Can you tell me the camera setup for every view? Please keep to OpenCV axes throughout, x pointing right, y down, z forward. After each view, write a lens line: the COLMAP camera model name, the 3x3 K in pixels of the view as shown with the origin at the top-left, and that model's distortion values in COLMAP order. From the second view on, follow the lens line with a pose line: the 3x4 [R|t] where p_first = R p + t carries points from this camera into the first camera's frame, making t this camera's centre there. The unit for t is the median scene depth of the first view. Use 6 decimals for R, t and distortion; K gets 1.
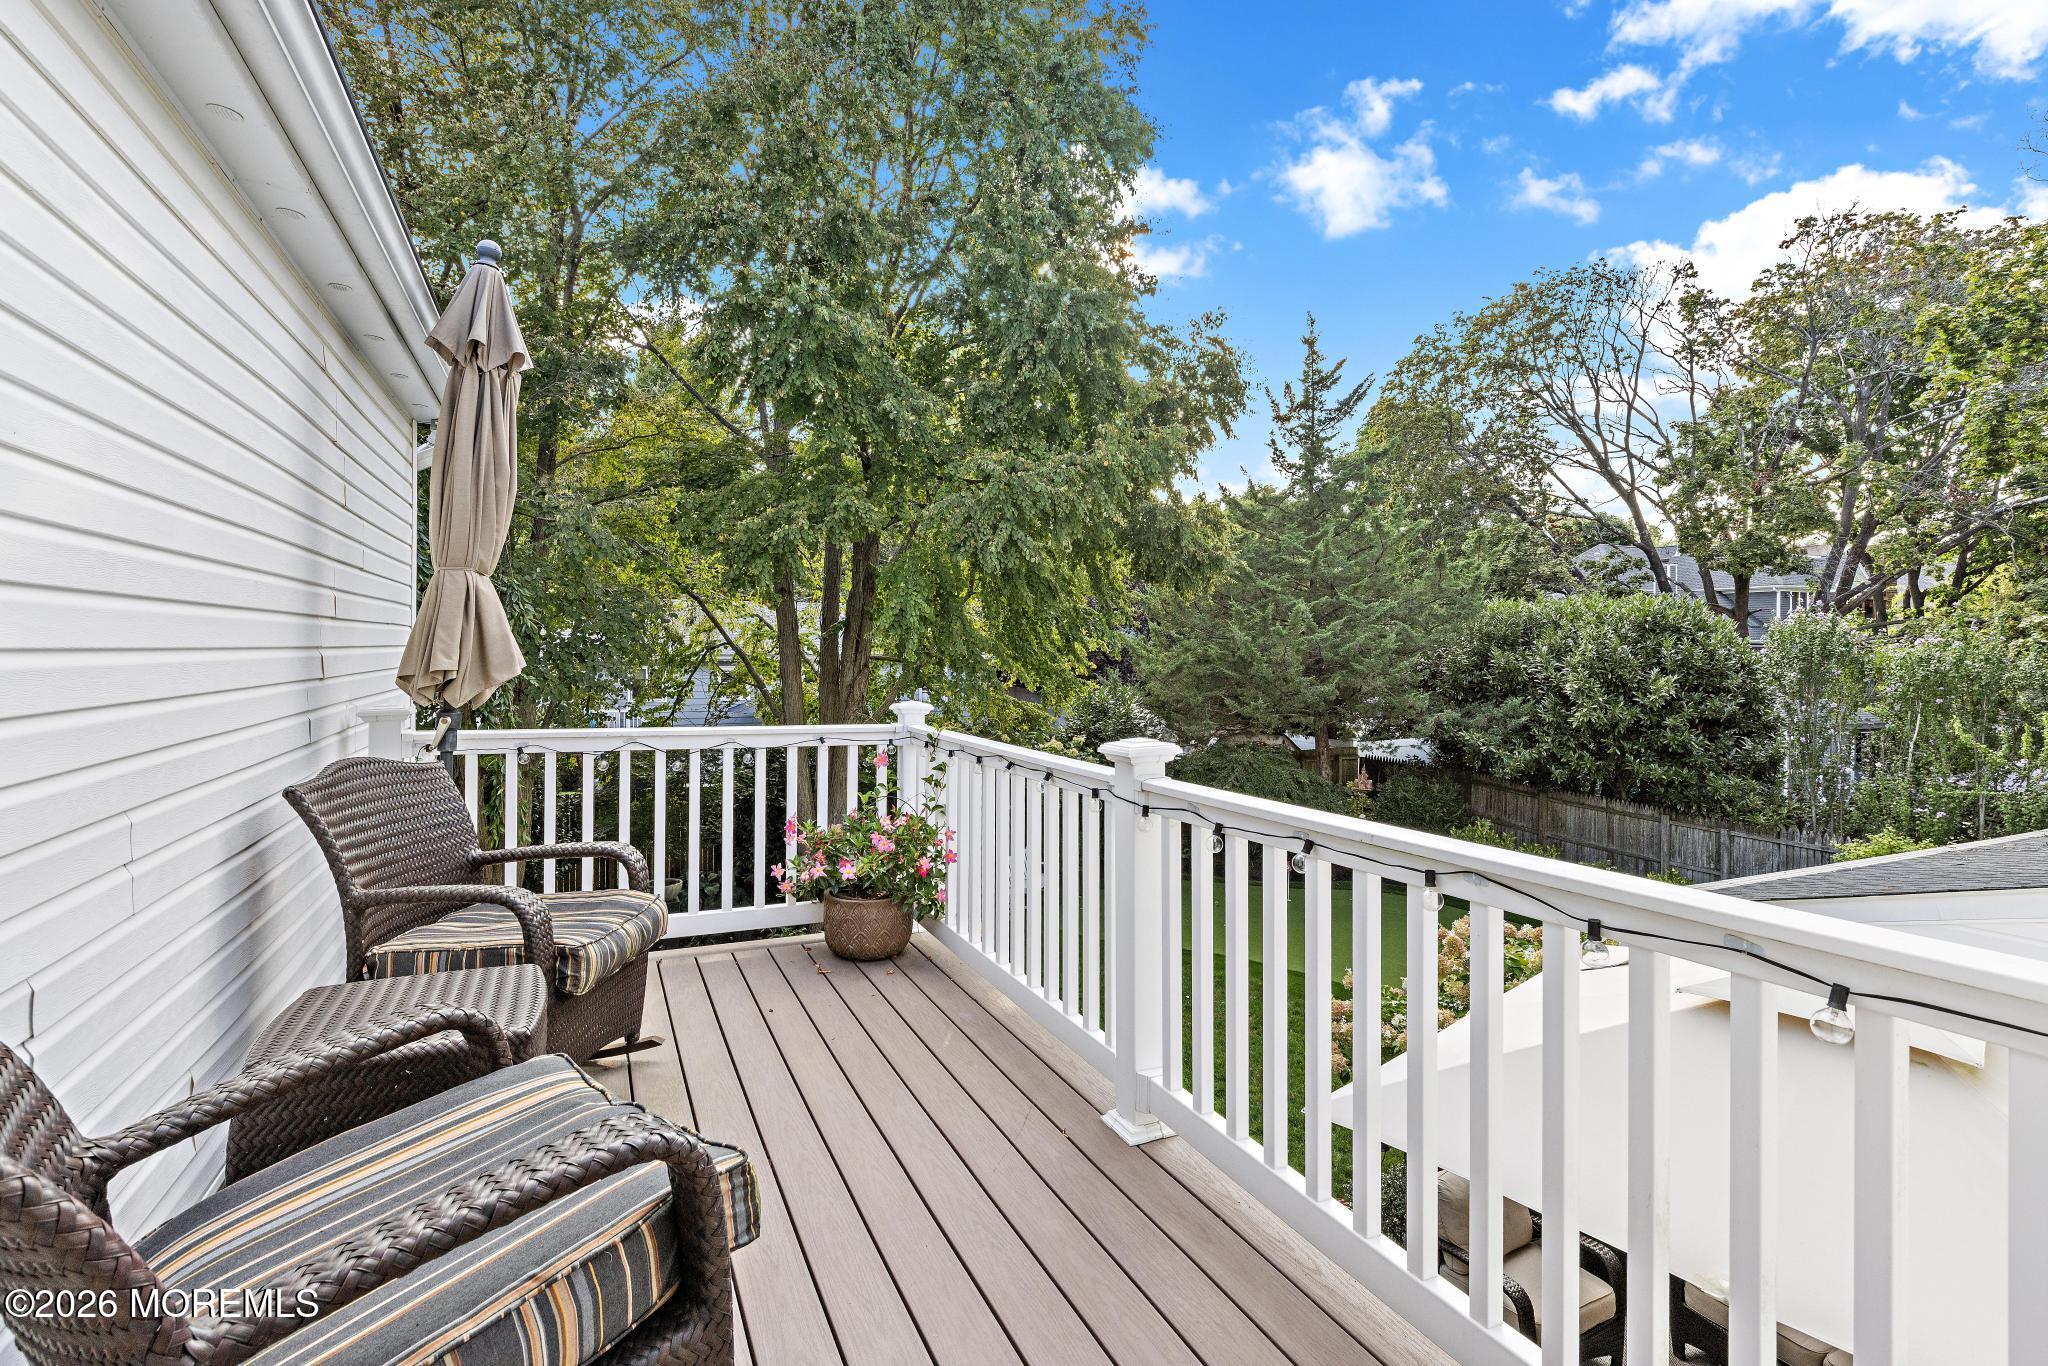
lens RADIAL K [[973.1, 0, 1023.4], [0, 973.1, 669.3], [0, 0, 1]] dist [-0.003107, 0.000079]
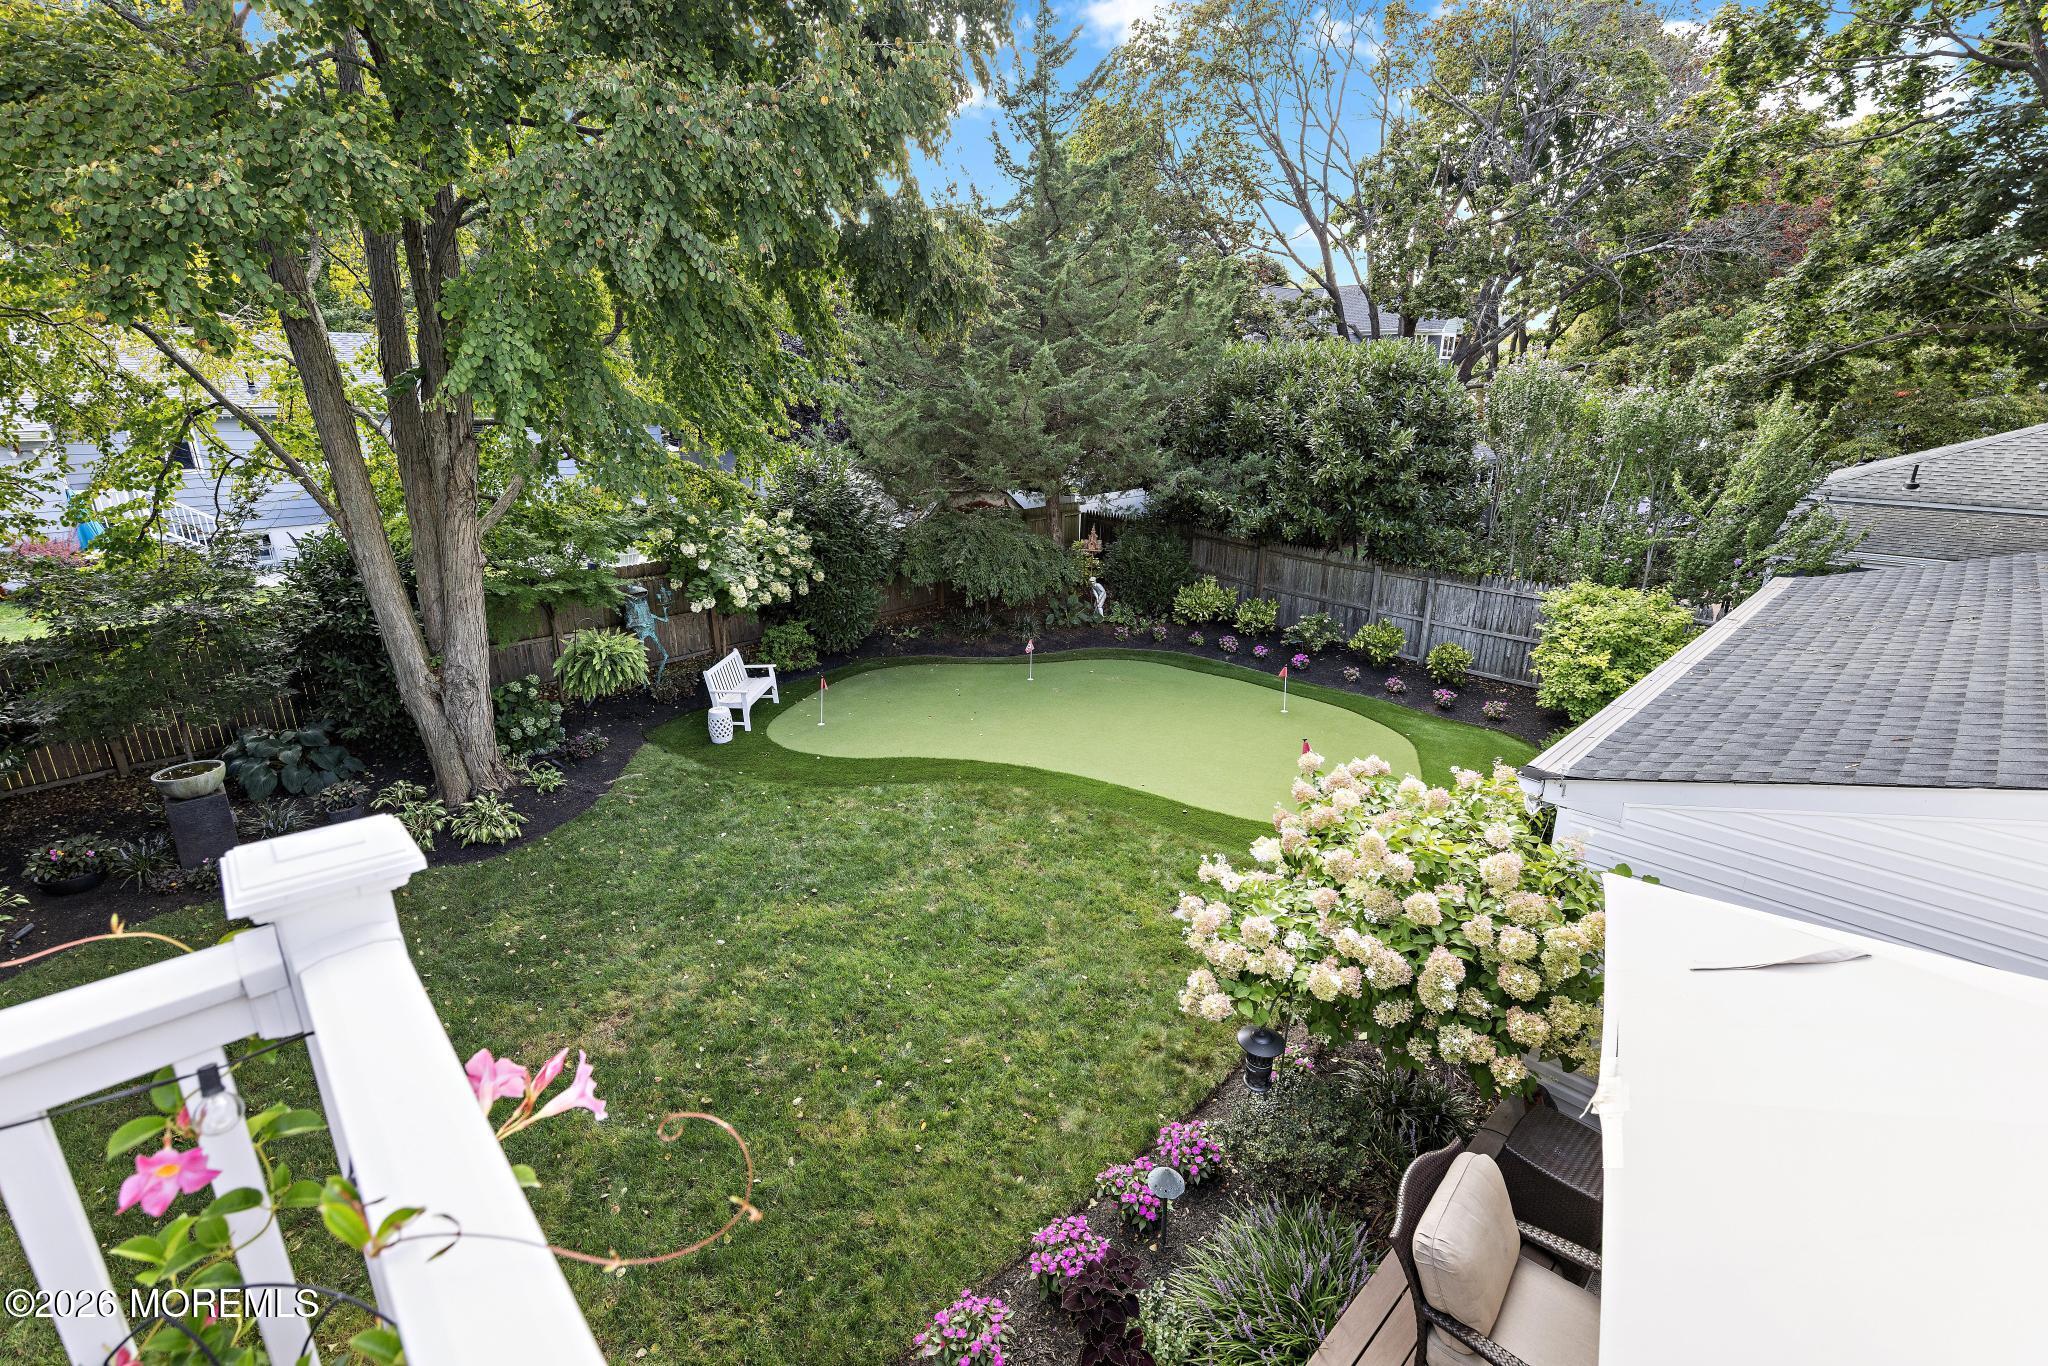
lens RADIAL K [[918.5, 0, 1030.1], [0, 918.5, 671.6], [0, 0, 1]] dist [0.007340, -0.000918]
pose [[0.945215, -0.102151, 0.310055, -0.003269], [0.012468, 0.960384, 0.278400, -0.018467], [-0.326211, -0.259282, 0.909043, 0.198739]]
